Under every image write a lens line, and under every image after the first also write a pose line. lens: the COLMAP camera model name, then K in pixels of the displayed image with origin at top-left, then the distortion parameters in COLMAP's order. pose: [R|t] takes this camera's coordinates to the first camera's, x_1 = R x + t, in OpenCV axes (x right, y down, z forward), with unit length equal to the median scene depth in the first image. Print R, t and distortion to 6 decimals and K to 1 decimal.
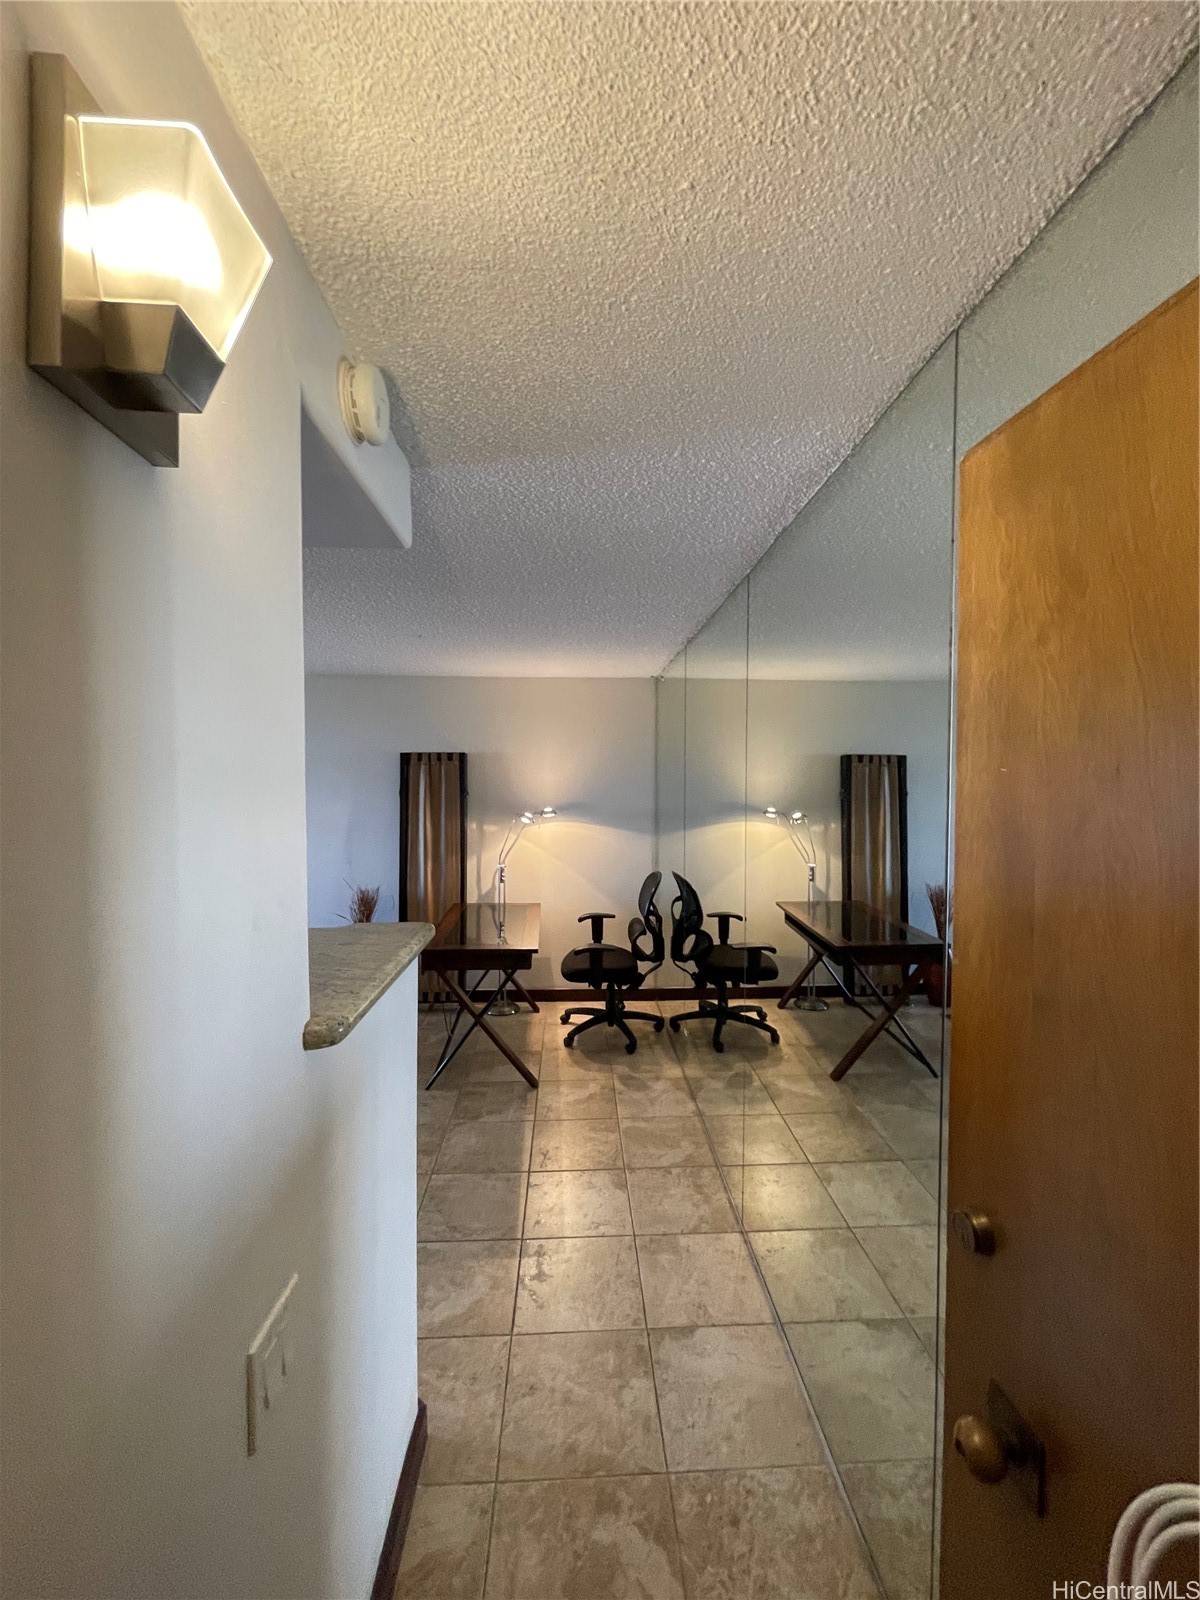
lens RADIAL K [[653.3, 0, 600.0], [0, 653.3, 800.0], [0, 0, 1]] dist [0.003067, -0.000250]
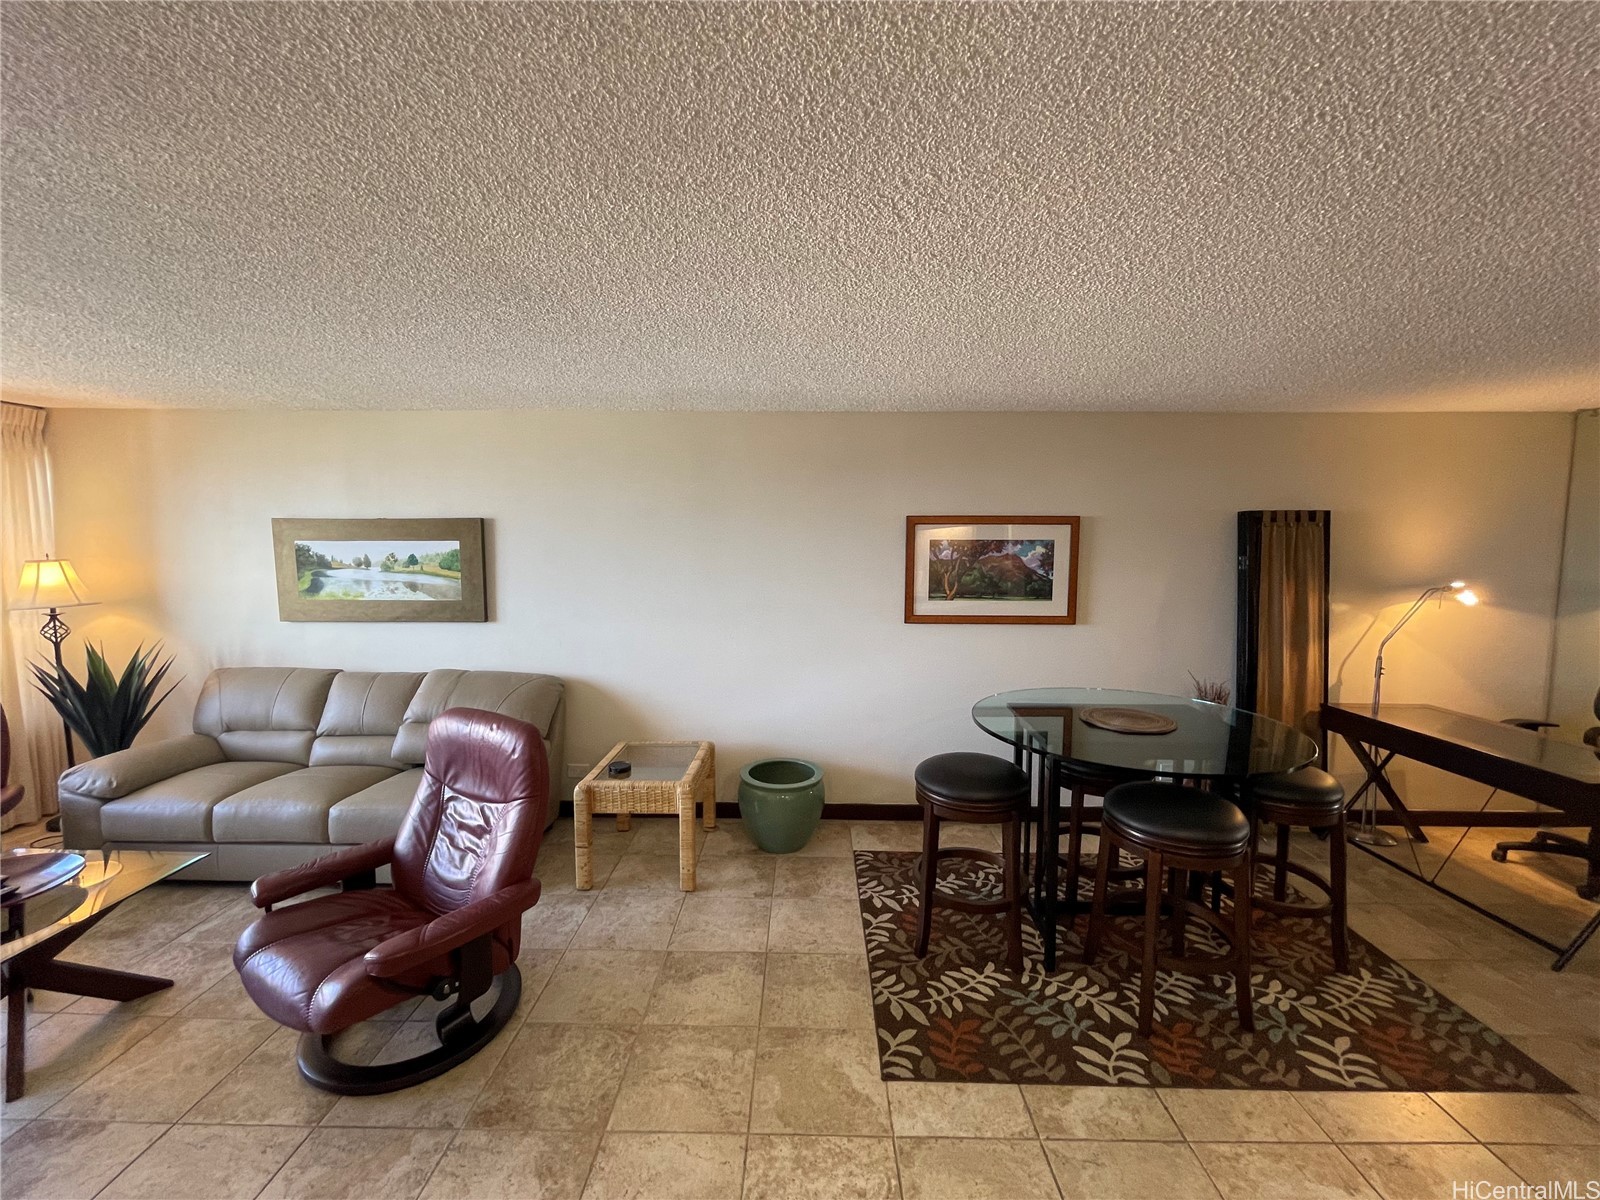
lens RADIAL K [[653.3, 0, 800.0], [0, 653.3, 600.0], [0, 0, 1]] dist [0.003067, -0.000250]
pose [[0.998314, 0.006327, -0.057699, -0.792833], [-0.002306, 0.997580, 0.069496, -0.019377], [0.057999, -0.069246, 0.995912, 0.183786]]
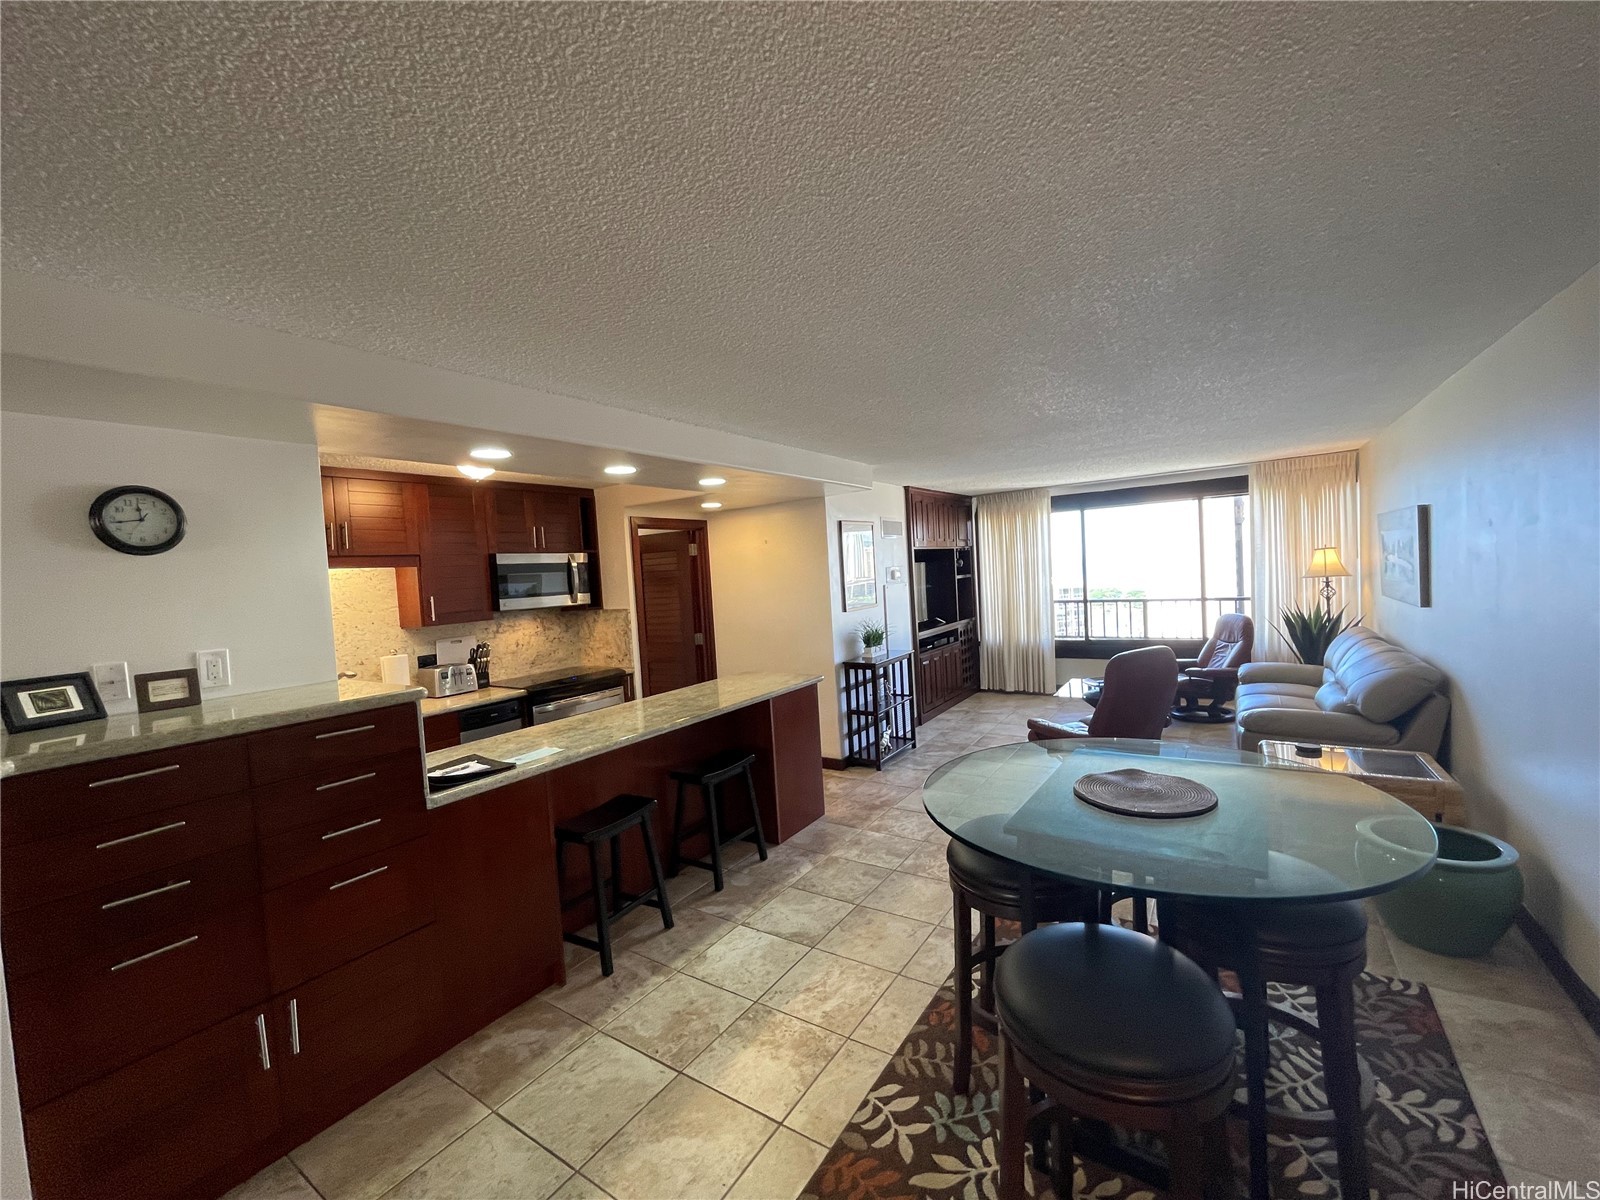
lens RADIAL K [[653.3, 0, 800.0], [0, 653.3, 600.0], [0, 0, 1]] dist [0.003067, -0.000250]
pose [[-0.589227, 0.065146, -0.805337, -0.108963], [0.033359, 0.997856, 0.056311, -0.014239], [0.807278, 0.006315, -0.590137, 0.822922]]
